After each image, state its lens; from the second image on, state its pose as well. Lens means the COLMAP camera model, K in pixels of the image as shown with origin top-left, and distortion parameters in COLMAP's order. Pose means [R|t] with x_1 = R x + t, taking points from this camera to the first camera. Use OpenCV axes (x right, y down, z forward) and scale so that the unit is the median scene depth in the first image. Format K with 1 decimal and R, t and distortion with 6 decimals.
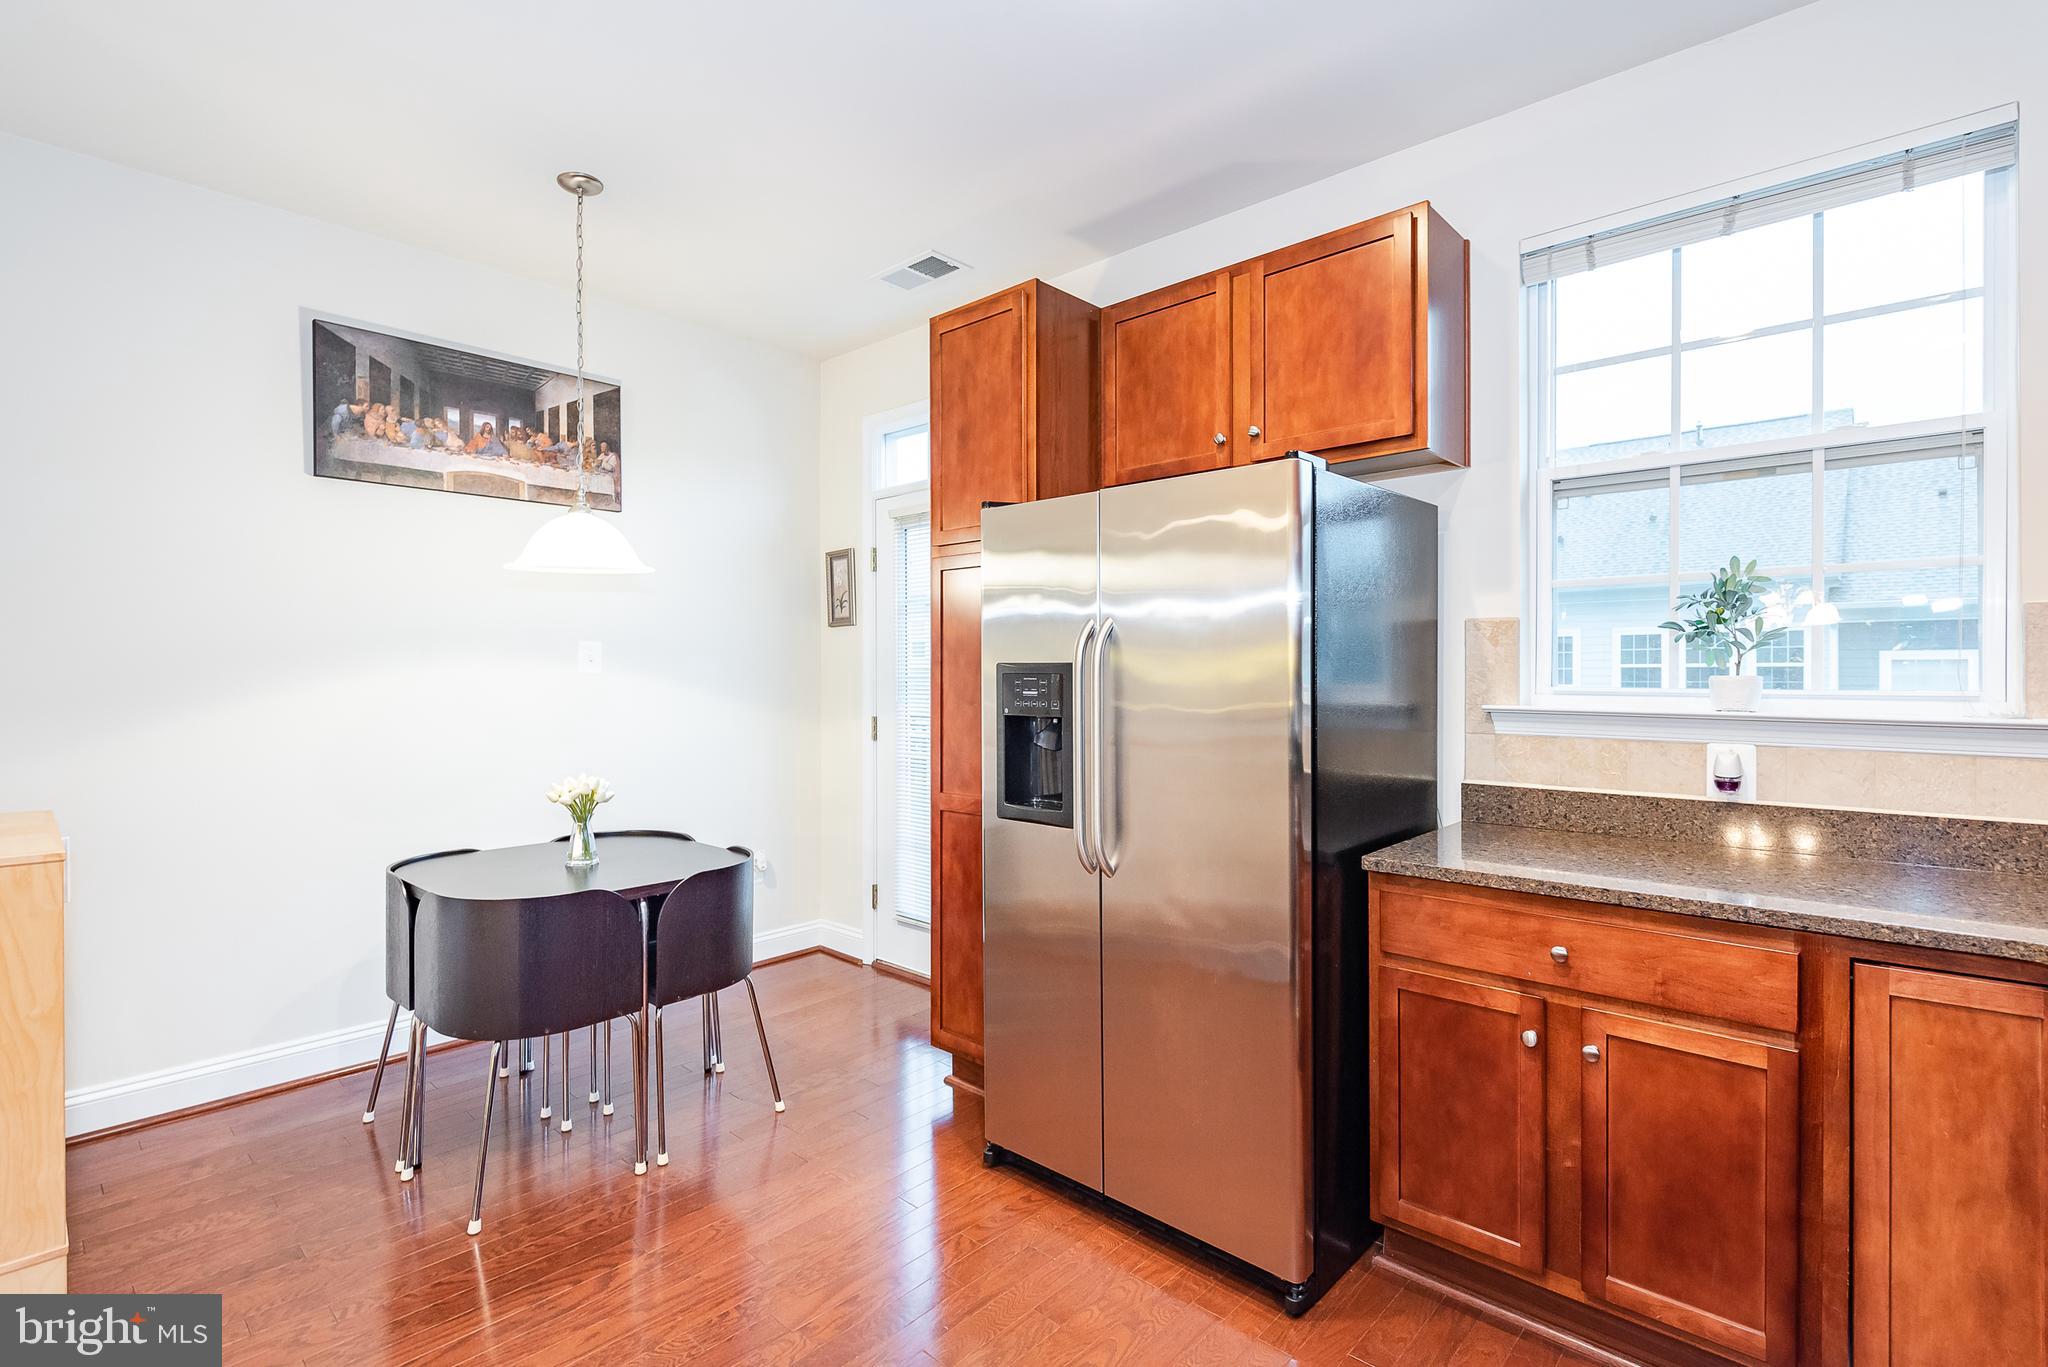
lens RADIAL K [[988.5, 0, 1023.7], [0, 988.5, 669.5], [0, 0, 1]] dist [-0.002932, 0.000405]
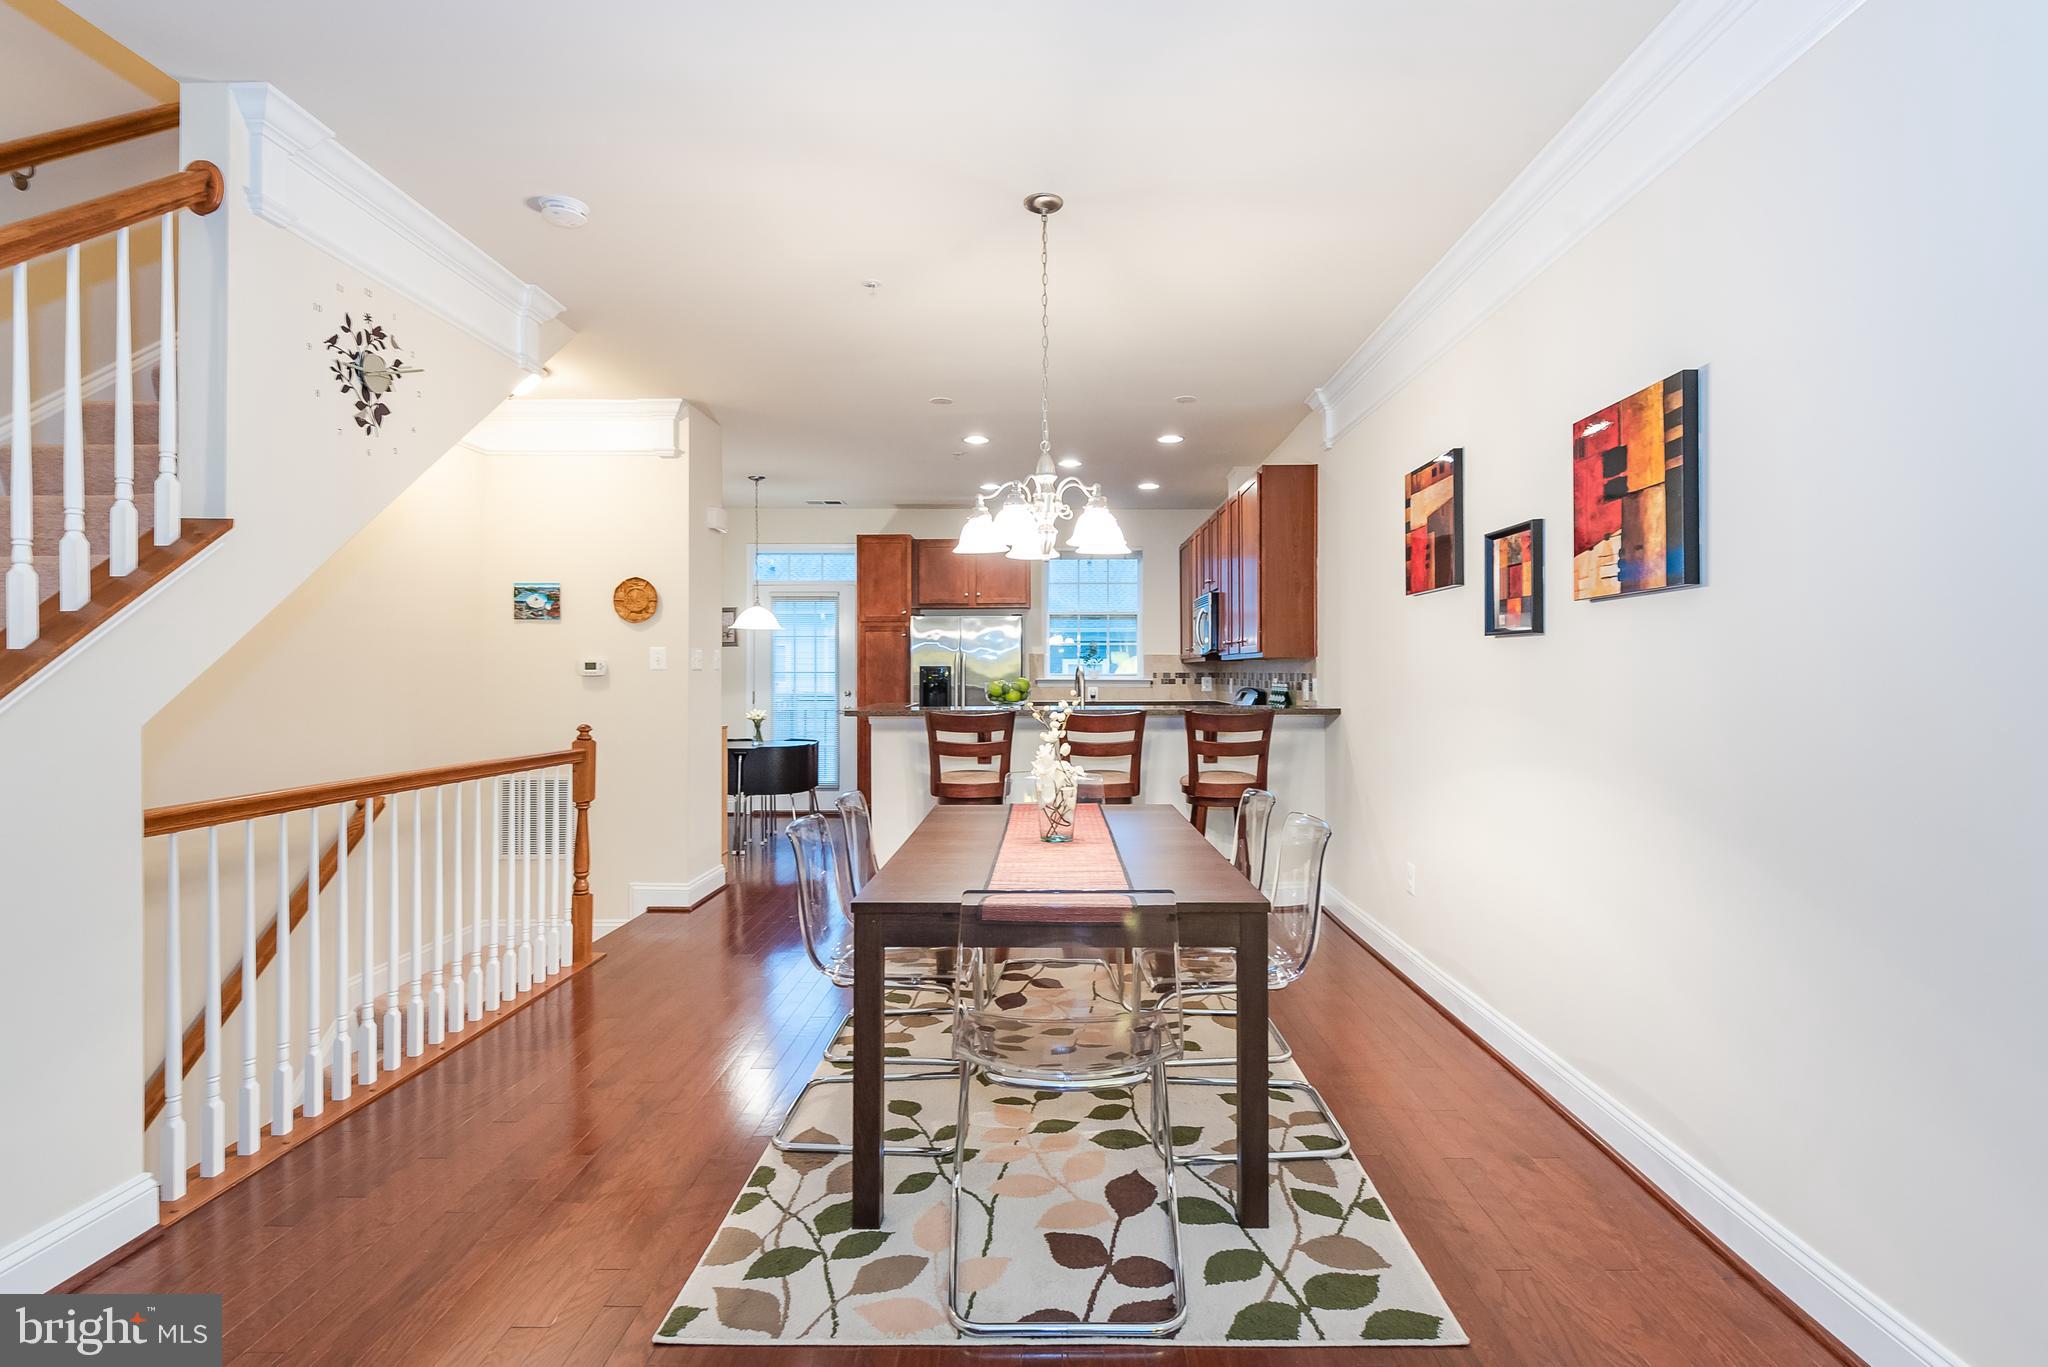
lens RADIAL K [[988.5, 0, 1038.4], [0, 988.5, 669.5], [0, 0, 1]] dist [-0.002932, 0.000405]
pose [[0.733718, 0.002121, 0.679451, -2.352585], [-0.001899, 0.999998, -0.001072, 0.011144], [-0.679452, -0.000503, 0.733720, -1.949550]]
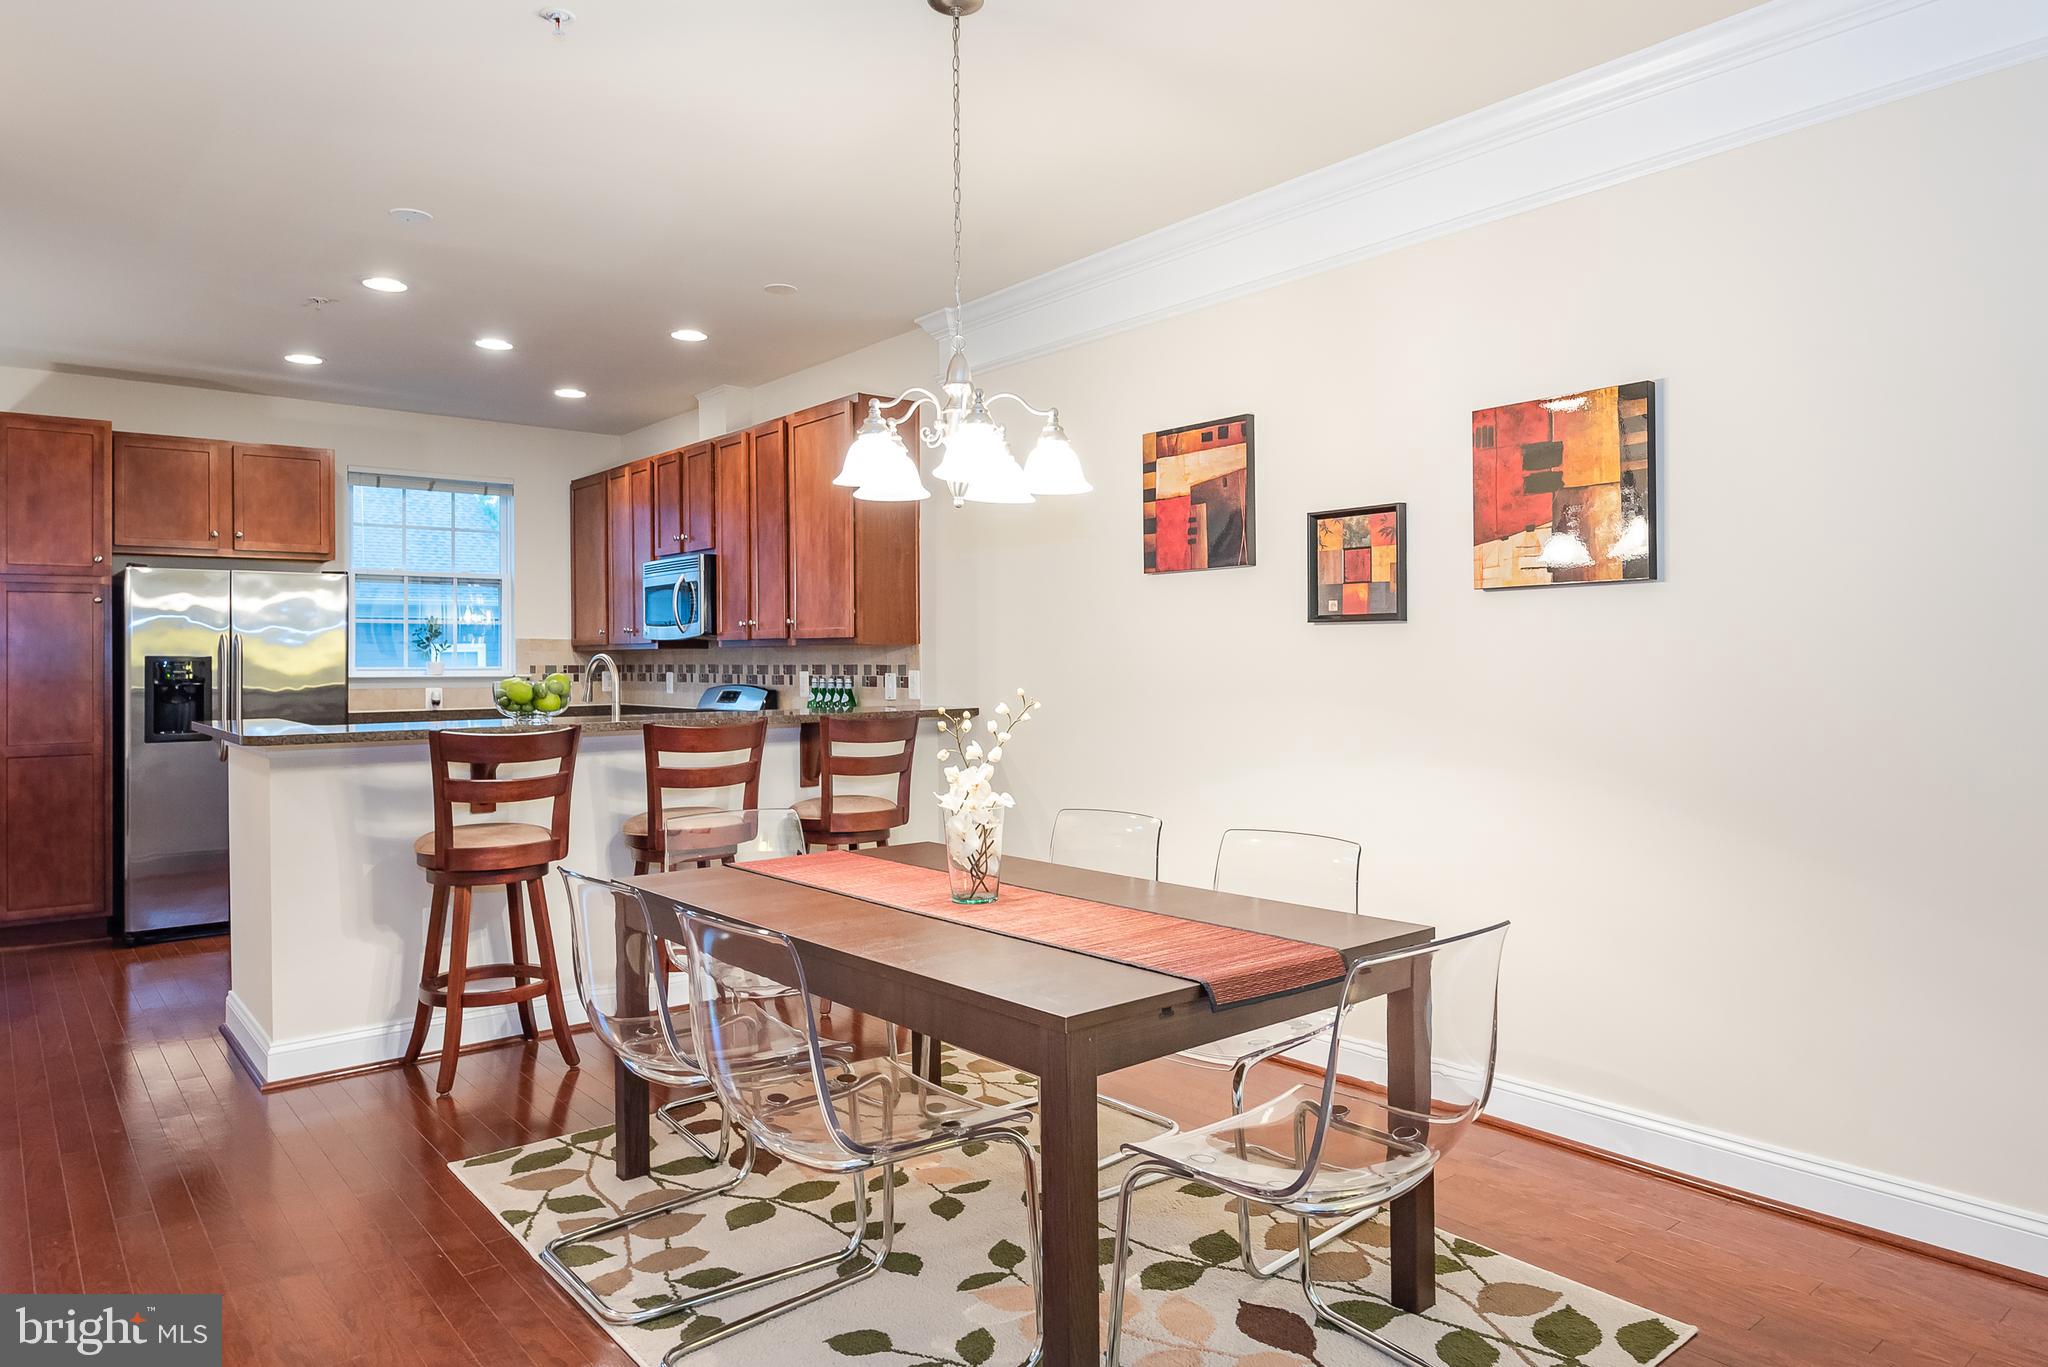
lens RADIAL K [[1281.0, 0, 1067.2], [0, 1281.0, 656.0], [0, 0, 1]] dist [0.004148, -0.004369]
pose [[0.104976, 0.003709, 0.994468, -2.681235], [0.002917, 0.999988, -0.004037, 0.010440], [-0.994470, 0.003325, 0.104964, -1.107372]]
